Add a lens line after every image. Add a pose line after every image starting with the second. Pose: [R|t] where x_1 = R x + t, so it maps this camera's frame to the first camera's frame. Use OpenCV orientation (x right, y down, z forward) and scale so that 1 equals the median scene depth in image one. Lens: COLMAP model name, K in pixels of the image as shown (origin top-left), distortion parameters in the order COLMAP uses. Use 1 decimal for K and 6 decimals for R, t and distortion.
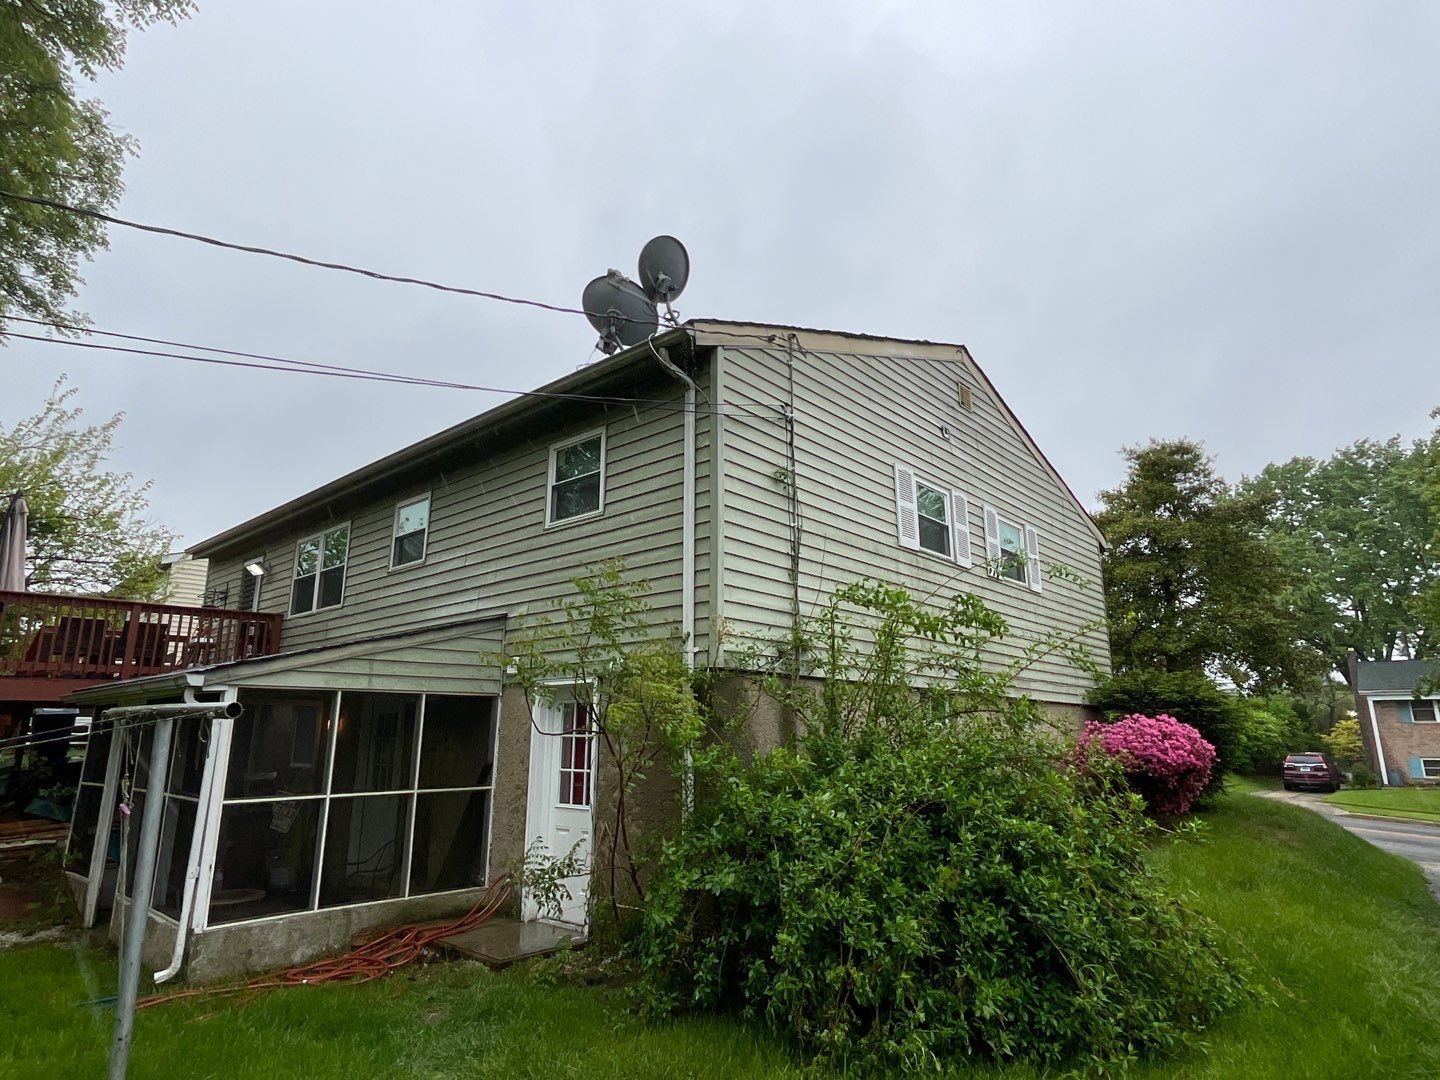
lens RADIAL K [[817.2, 0, 720.0], [0, 817.2, 540.0], [0, 0, 1]] dist [0.004879, -0.000100]
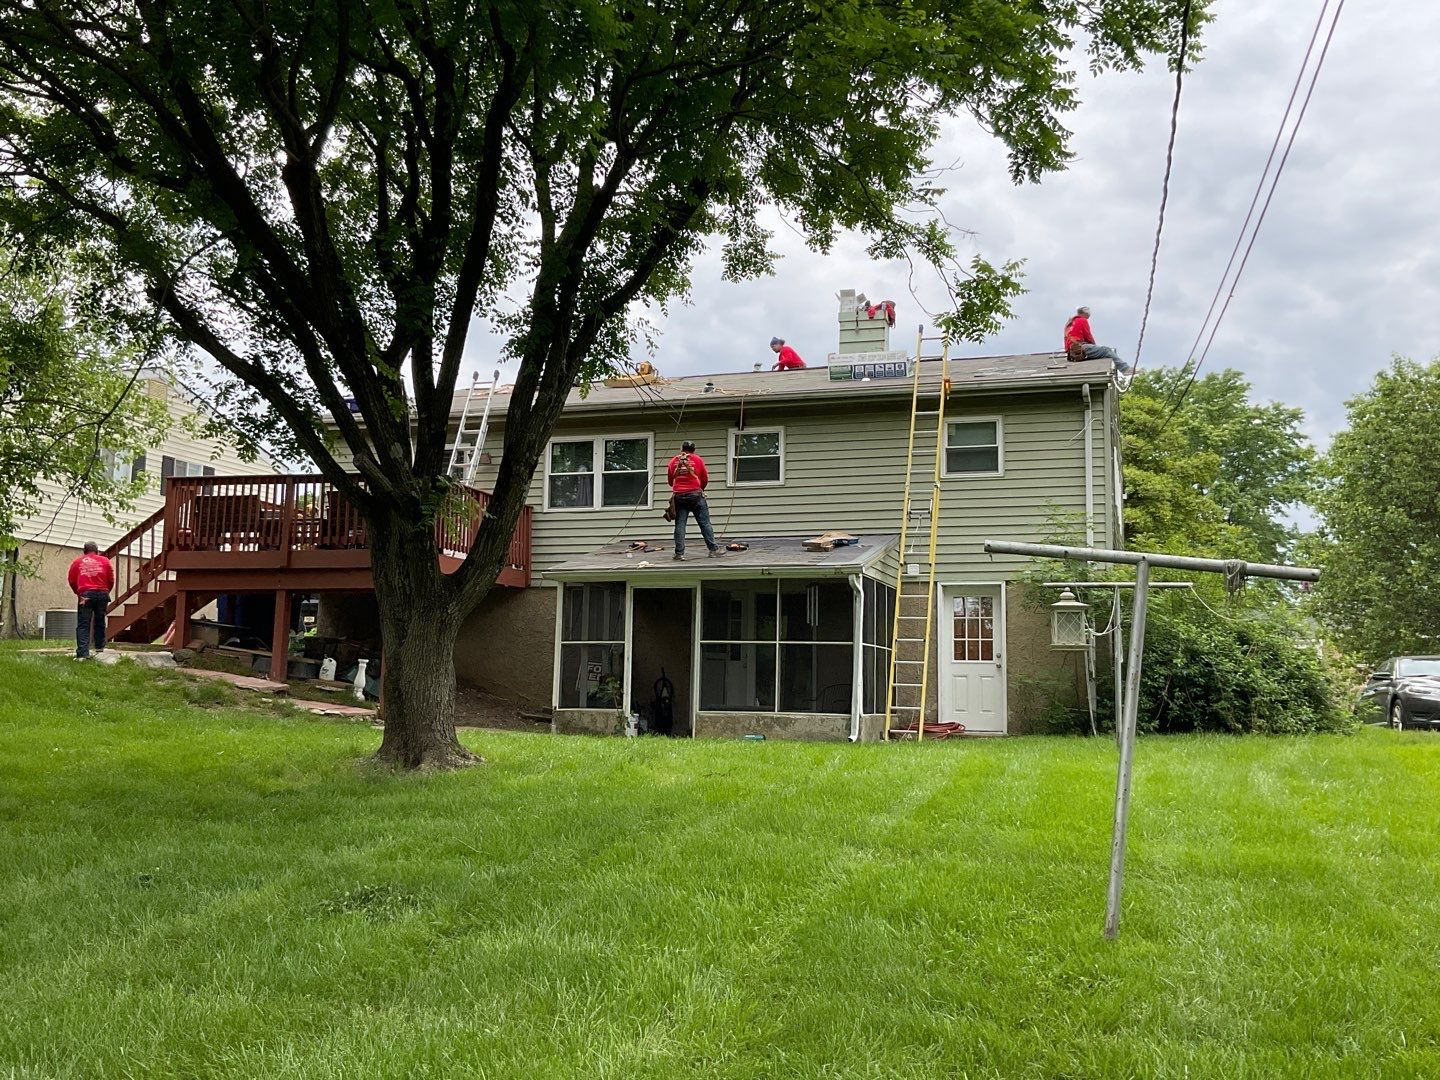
lens RADIAL K [[1332.6, 0, 720.0], [0, 1332.6, 540.0], [0, 0, 1]] dist [0.130913, -0.319084]
pose [[0.908180, 0.060772, 0.414145, -1.533618], [-0.111898, 0.988644, 0.100307, -0.097937], [-0.403346, -0.137439, 0.904667, -0.992124]]
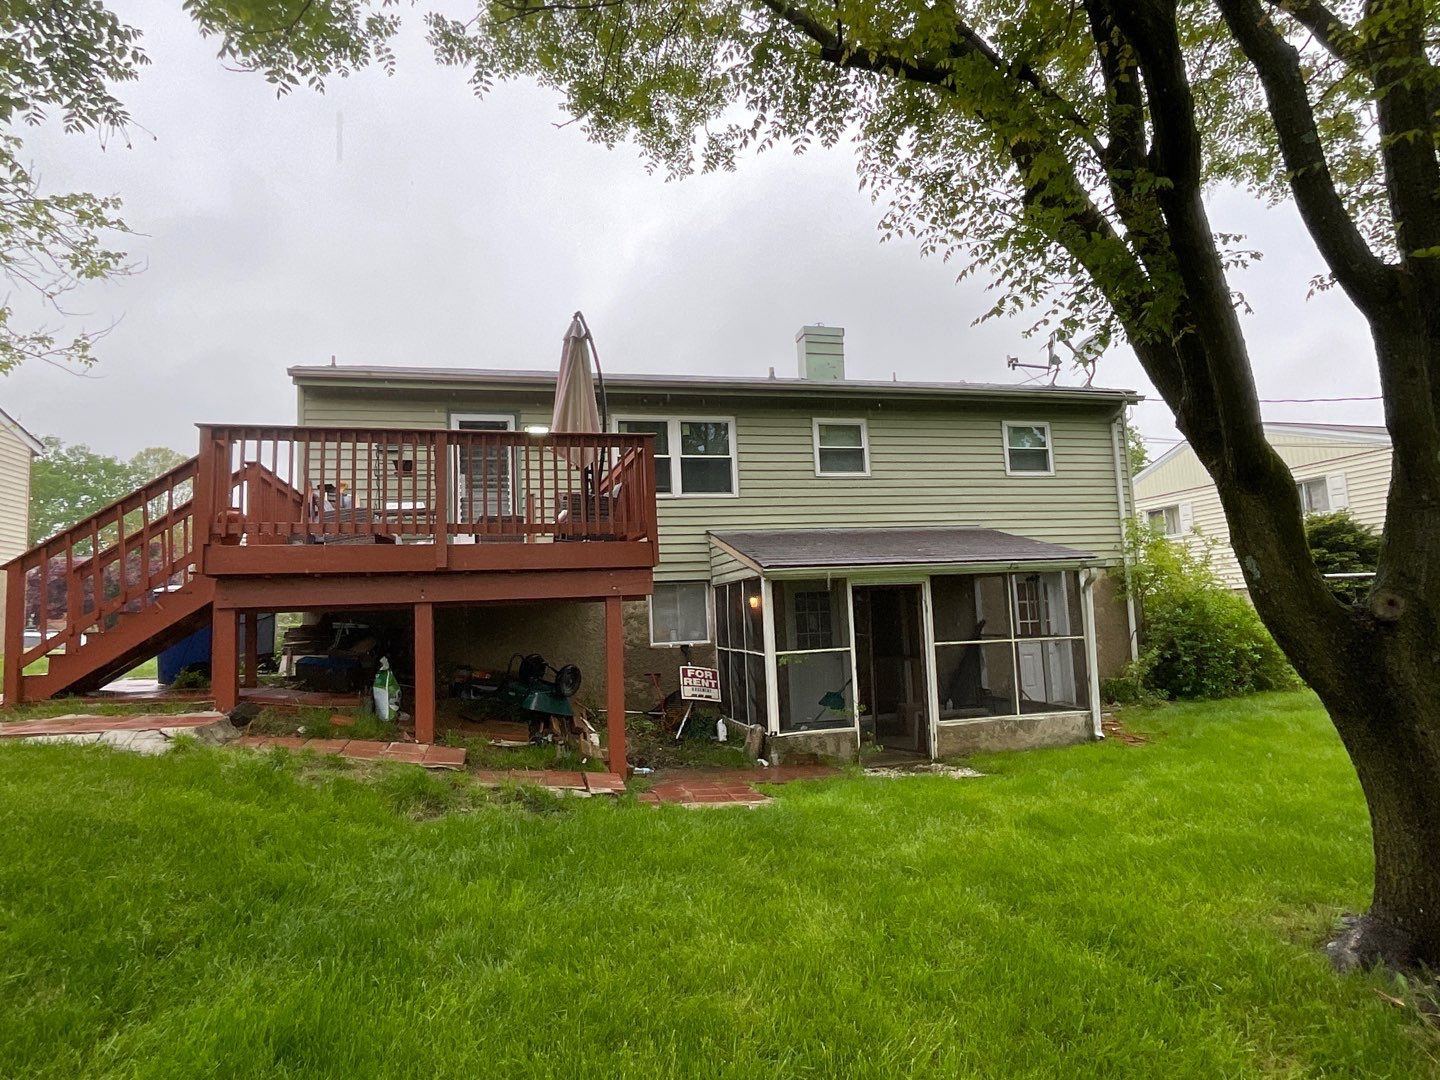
lens RADIAL K [[817.2, 0, 720.0], [0, 817.2, 540.0], [0, 0, 1]] dist [0.004879, -0.000100]
pose [[0.568677, 0.055899, 0.820659, -1.817309], [-0.152357, 0.987583, 0.038307, 0.134327], [-0.808328, -0.146818, 0.570132, 0.523864]]
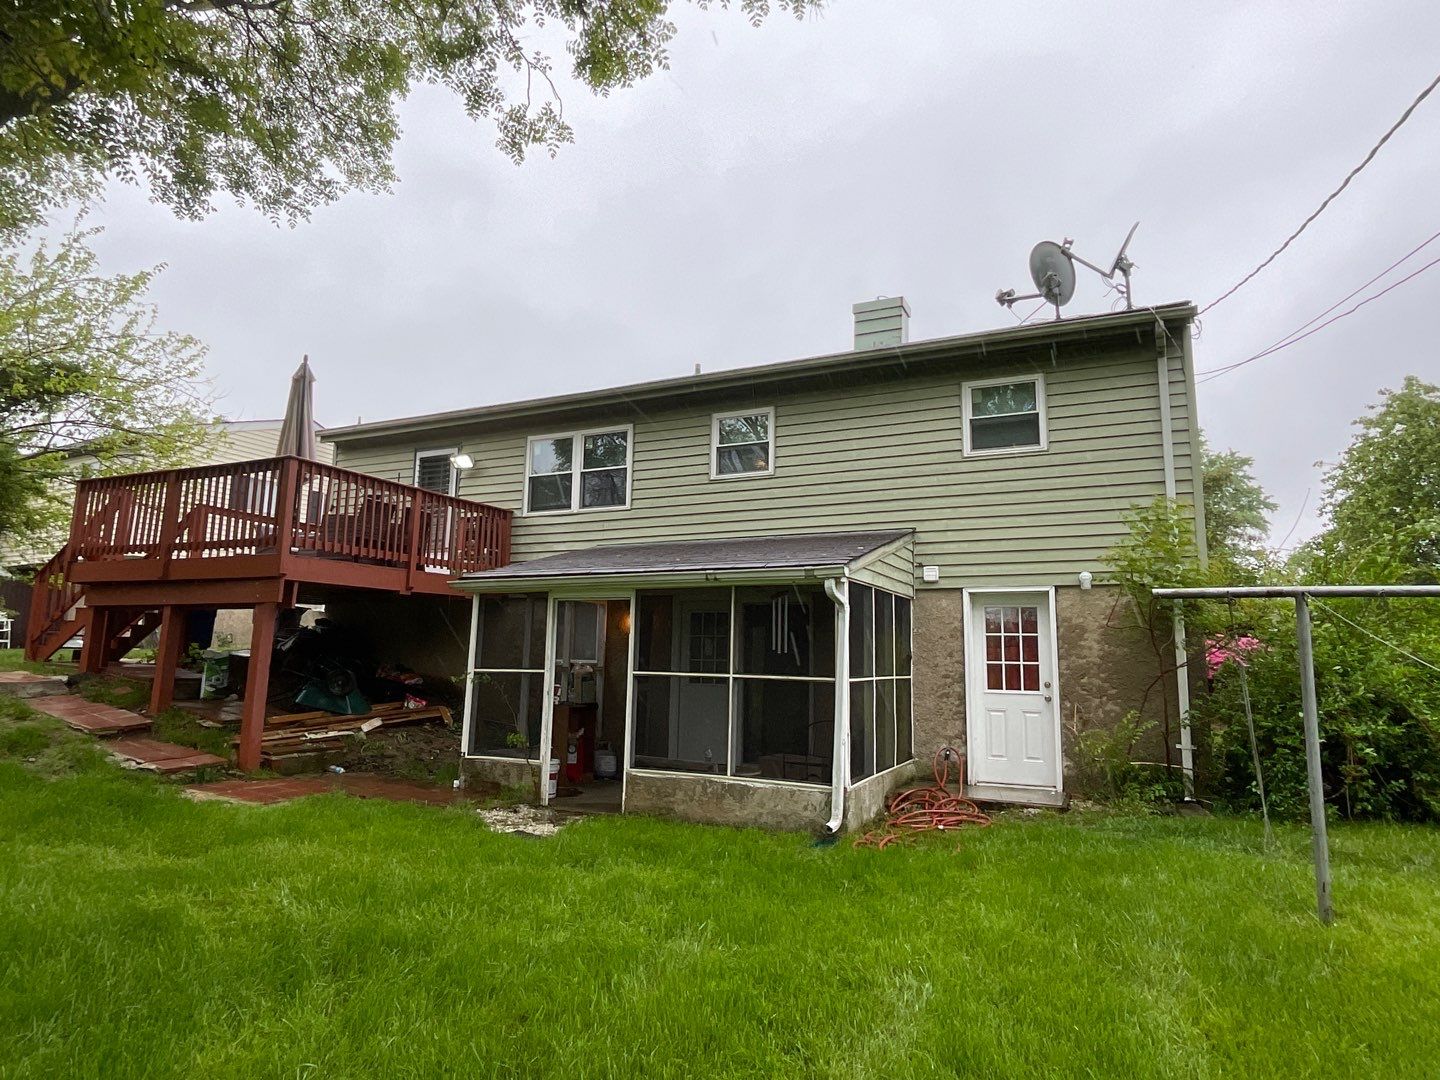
lens RADIAL K [[817.2, 0, 720.0], [0, 817.2, 540.0], [0, 0, 1]] dist [0.004879, -0.000100]
pose [[0.958009, 0.056316, 0.281154, -0.851867], [-0.083002, 0.993010, 0.083919, 0.034709], [-0.274463, -0.103732, 0.955986, -0.010910]]
